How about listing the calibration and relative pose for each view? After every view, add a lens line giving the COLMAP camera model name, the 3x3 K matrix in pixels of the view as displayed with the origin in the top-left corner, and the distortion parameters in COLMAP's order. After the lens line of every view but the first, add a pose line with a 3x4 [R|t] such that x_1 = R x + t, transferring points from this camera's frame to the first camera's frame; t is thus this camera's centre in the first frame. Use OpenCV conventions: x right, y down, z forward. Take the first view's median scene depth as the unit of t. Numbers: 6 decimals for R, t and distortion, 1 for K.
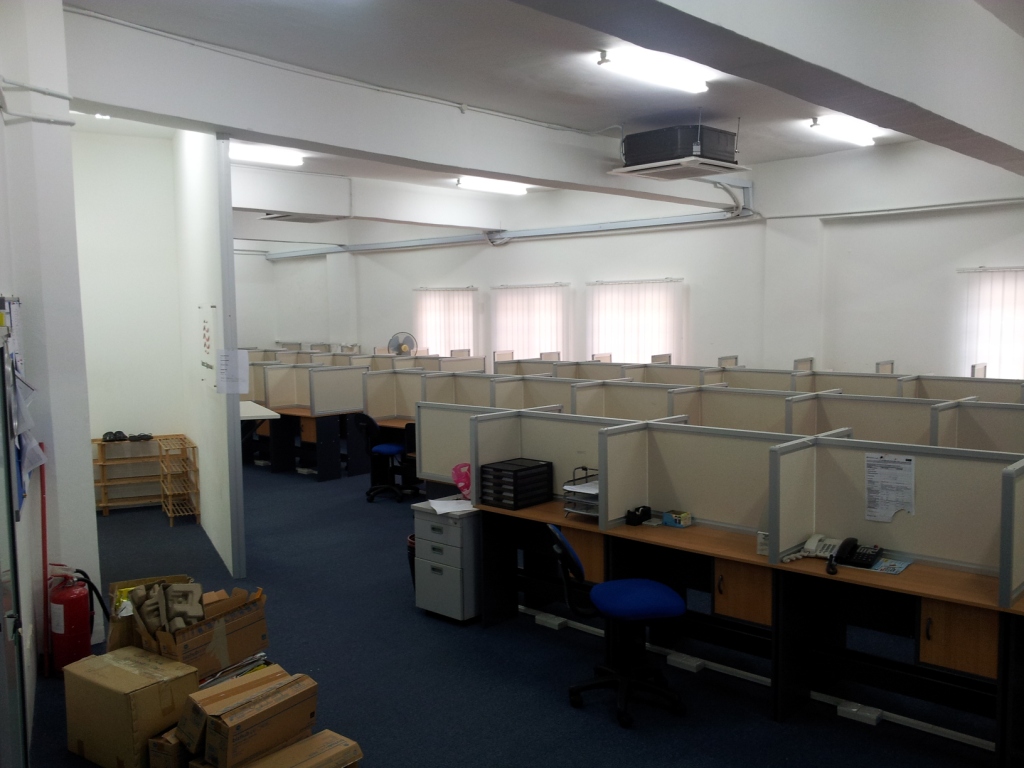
lens RADIAL K [[902.6, 0, 510.7], [0, 902.6, 383.4], [0, 0, 1]] dist [0.013877, -0.056395]
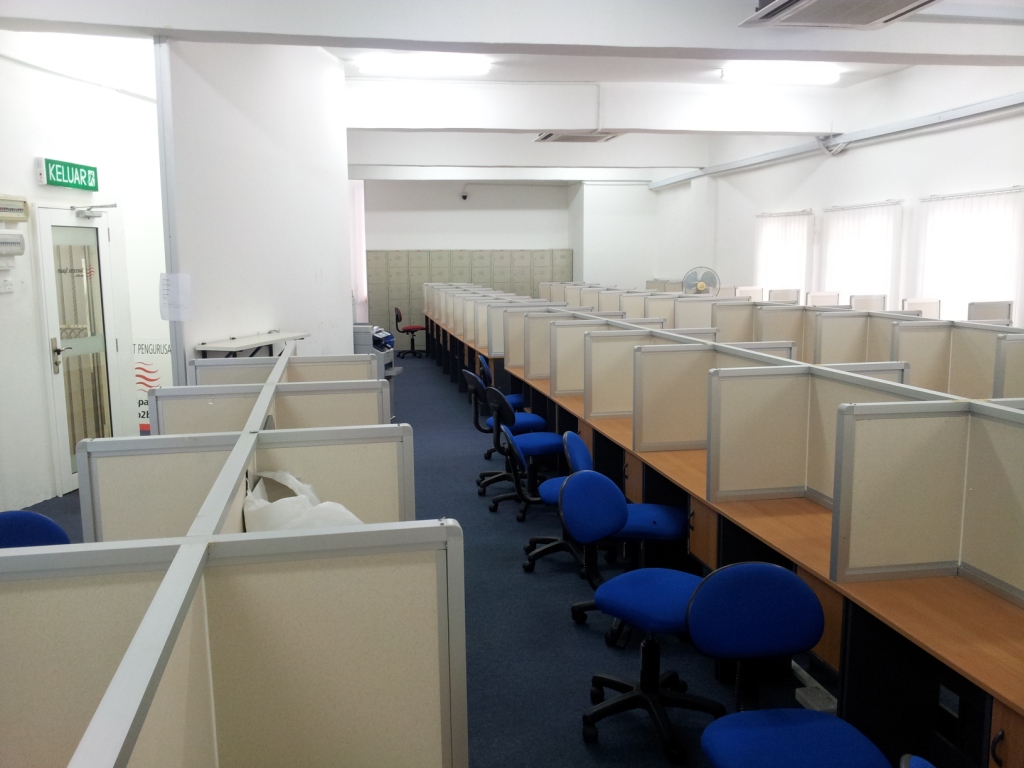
lens RADIAL K [[902.6, 0, 506.7], [0, 902.6, 389.2], [0, 0, 1]] dist [0.013877, -0.056395]
pose [[0.796552, 0.088447, -0.598065, 0.245217], [-0.046298, 0.995260, 0.085524, -0.006558], [0.602794, -0.040435, 0.796871, 0.211676]]
